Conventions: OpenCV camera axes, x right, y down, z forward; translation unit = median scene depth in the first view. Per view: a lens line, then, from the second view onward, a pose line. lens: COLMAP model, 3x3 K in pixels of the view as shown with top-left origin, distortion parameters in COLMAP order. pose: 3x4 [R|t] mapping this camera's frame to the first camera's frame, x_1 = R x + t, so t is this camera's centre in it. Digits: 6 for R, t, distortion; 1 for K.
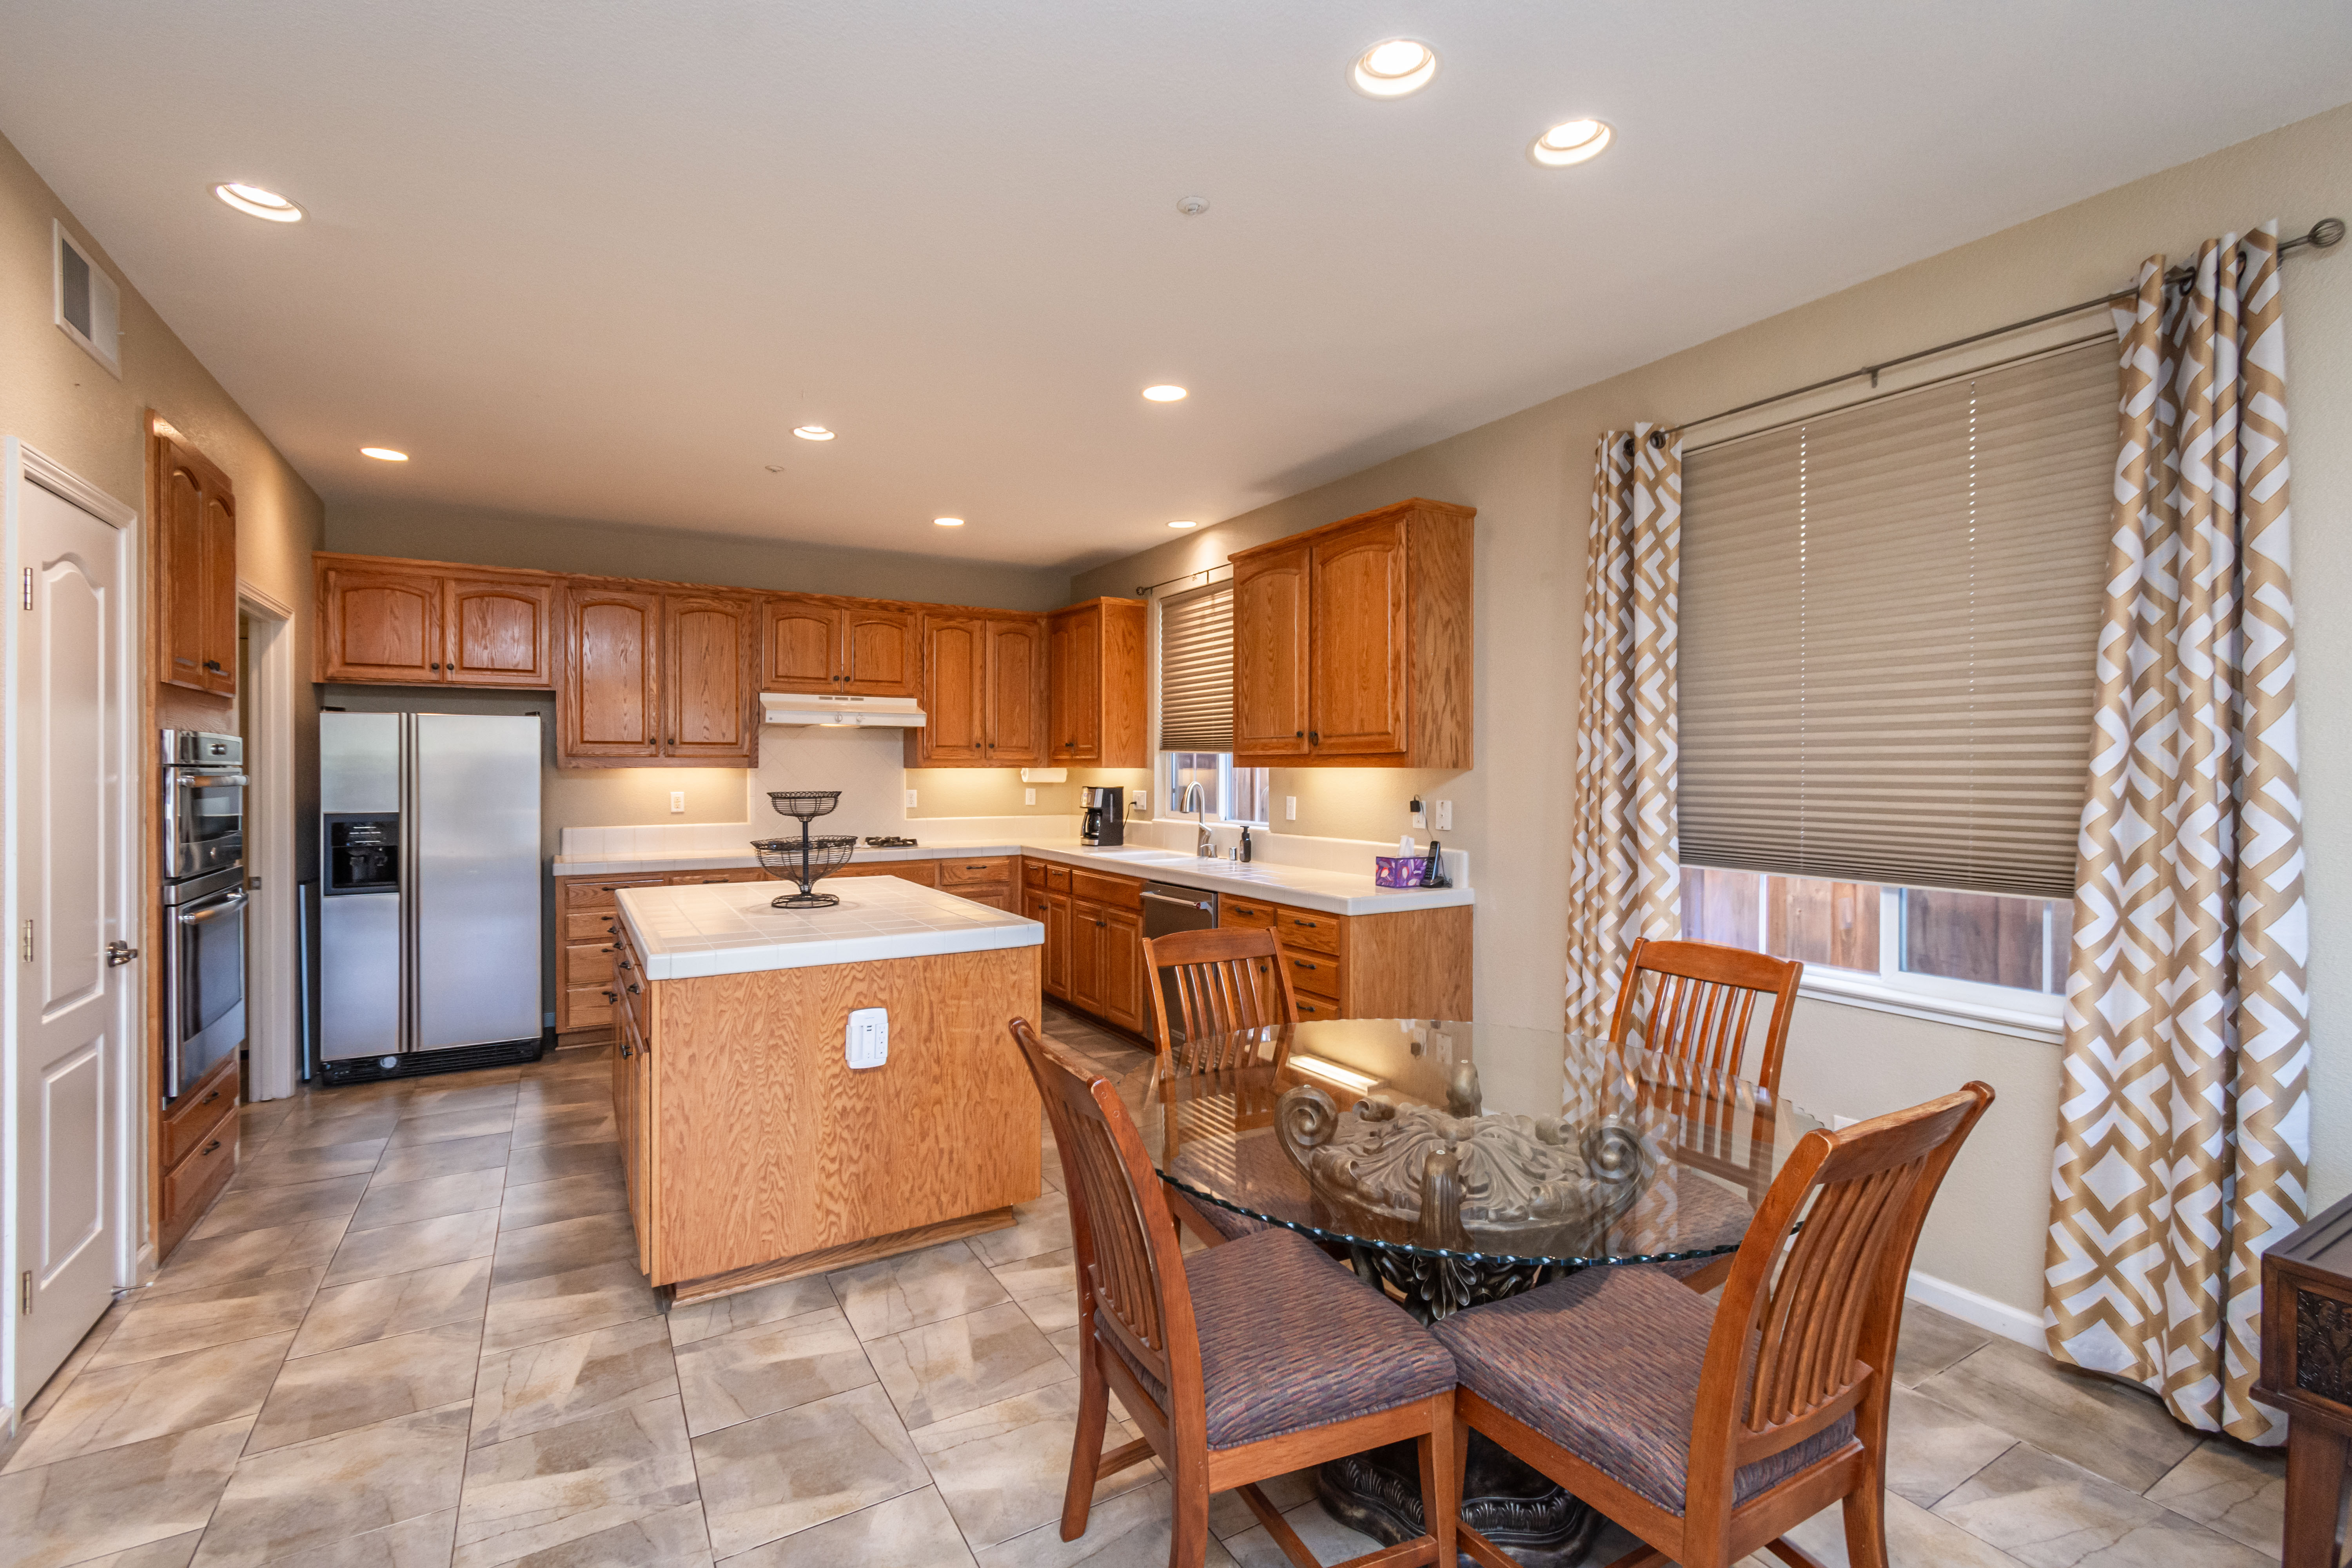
lens RADIAL K [[1028.0, 0, 1183.3], [0, 1028.0, 782.7], [0, 0, 1]] dist [-0.000718, -0.000149]
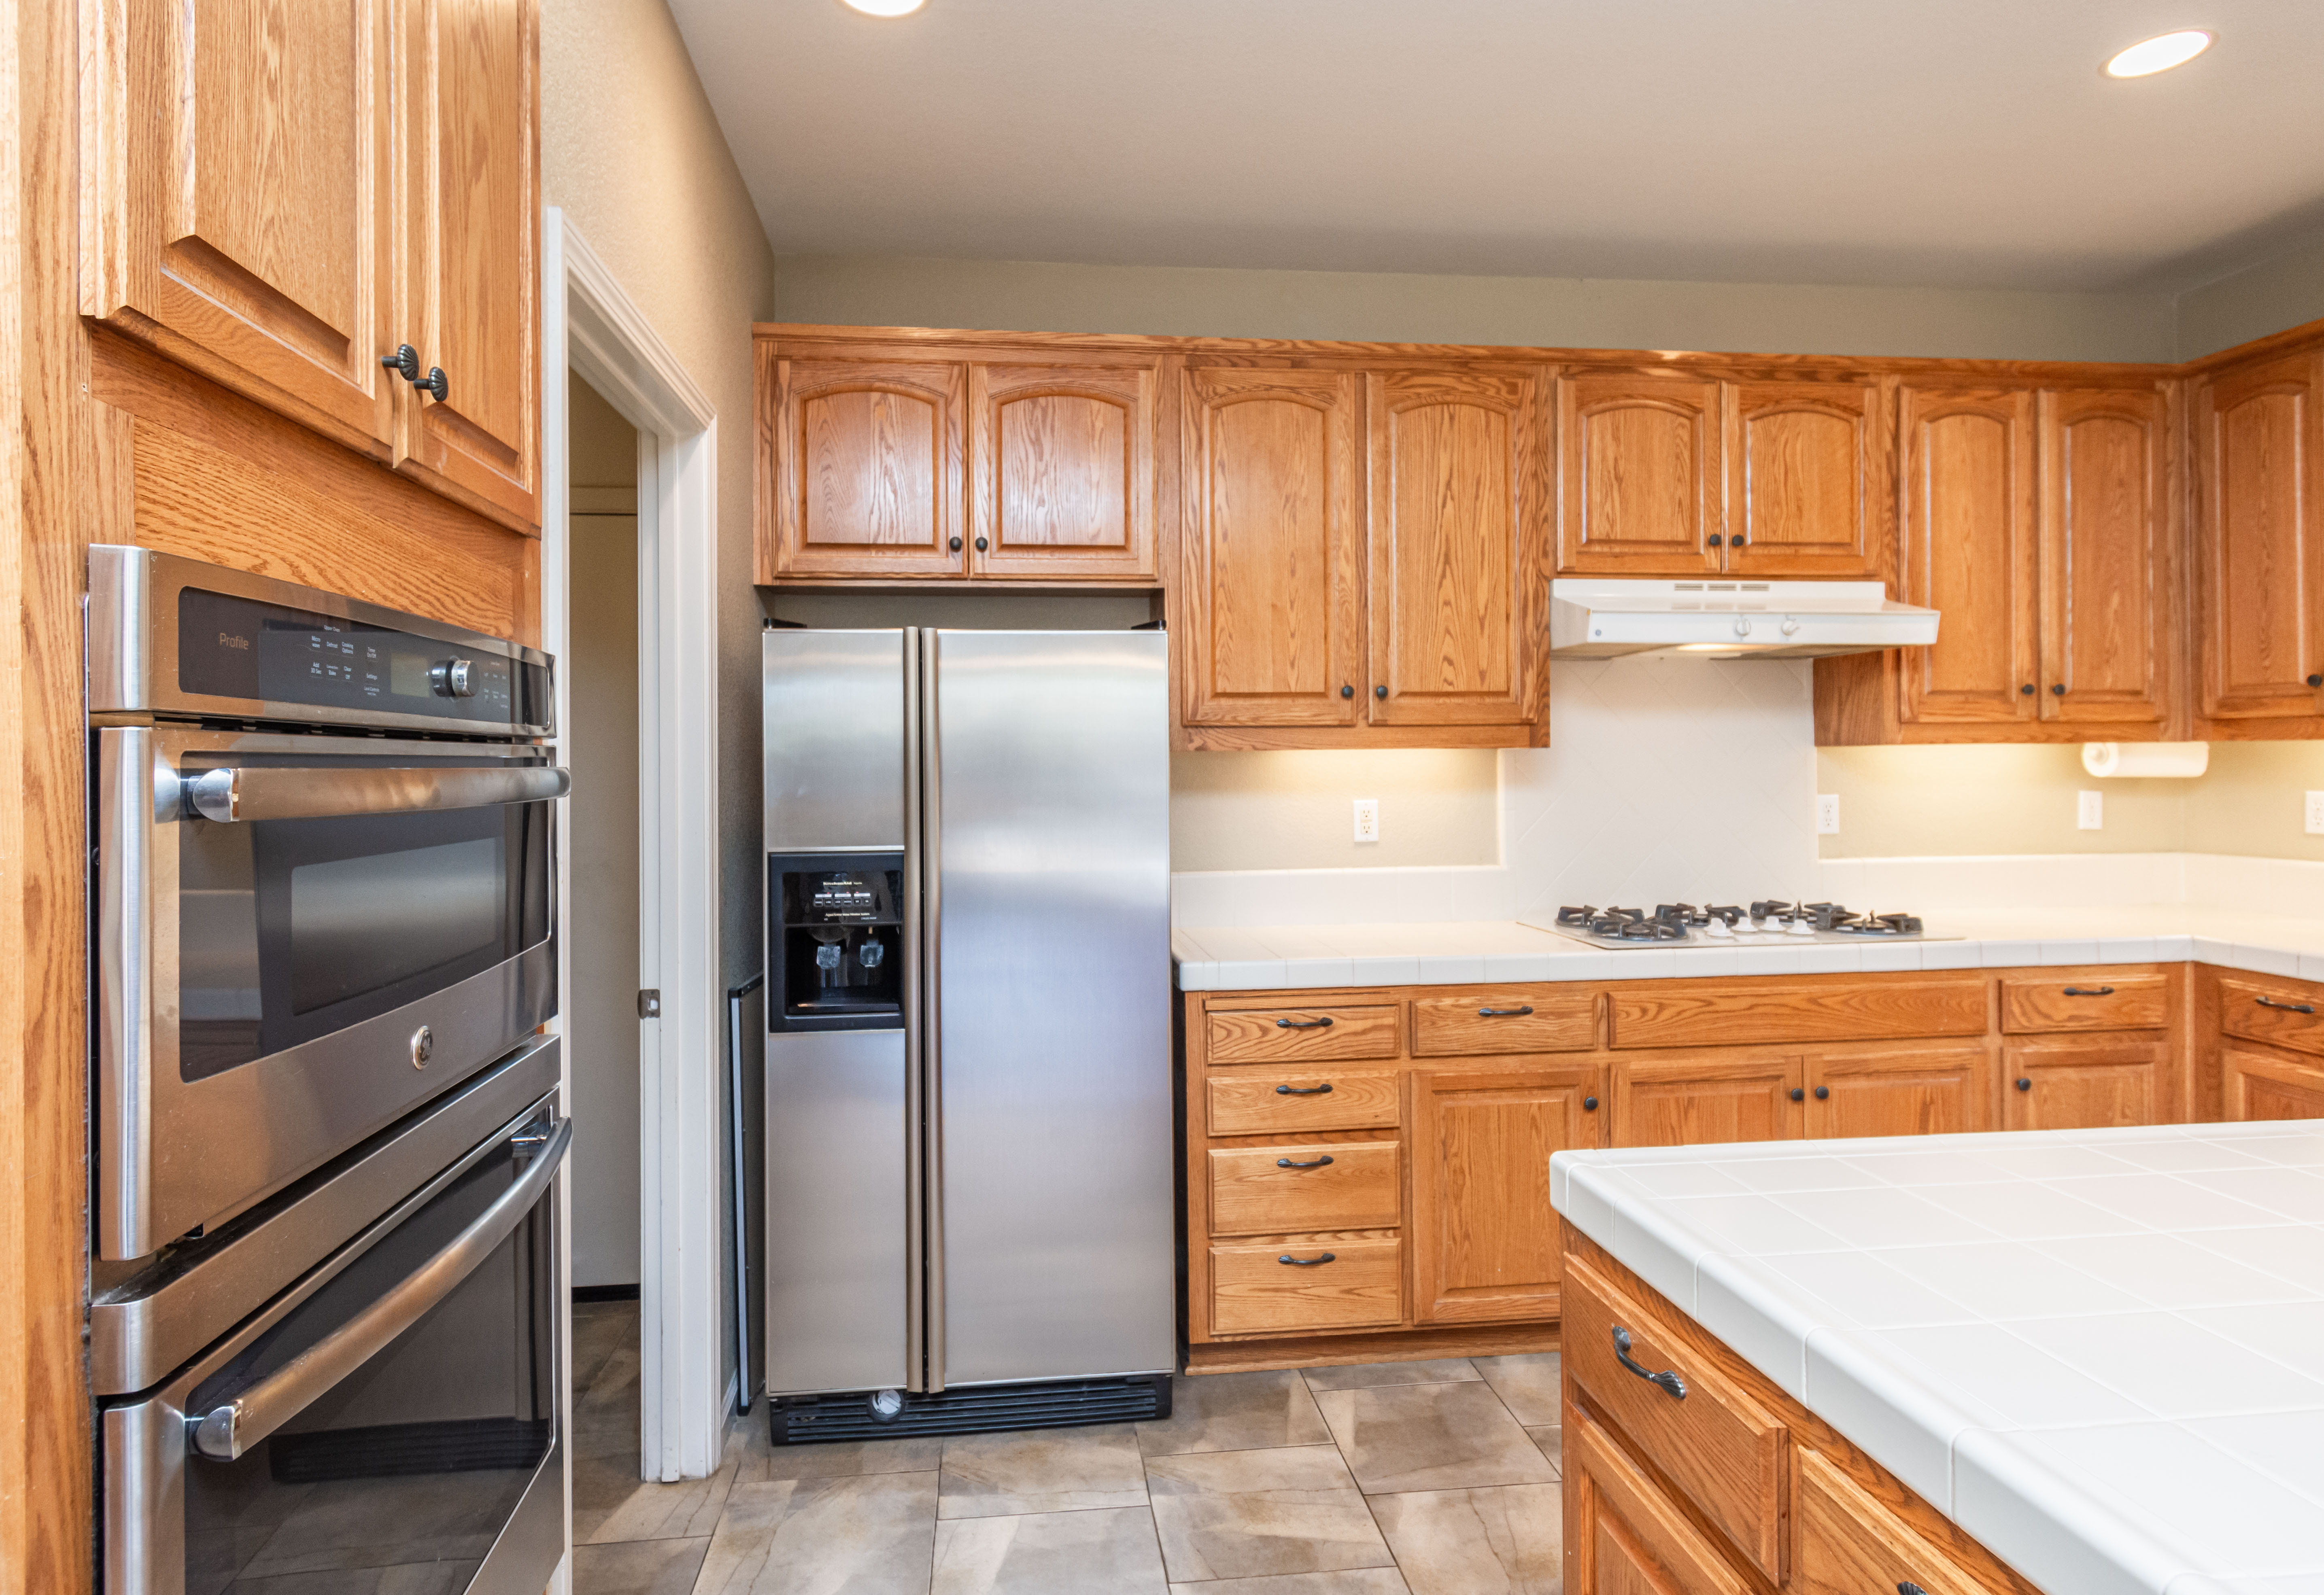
lens RADIAL K [[1284.4, 0, 1156.0], [0, 1284.4, 783.0], [0, 0, 1]] dist [0.004920, -0.000050]
pose [[0.911752, -0.004439, -0.410718, -0.363026], [0.004810, 0.999988, -0.000130, 0.000237], [0.410714, -0.001856, 0.911763, 0.448279]]
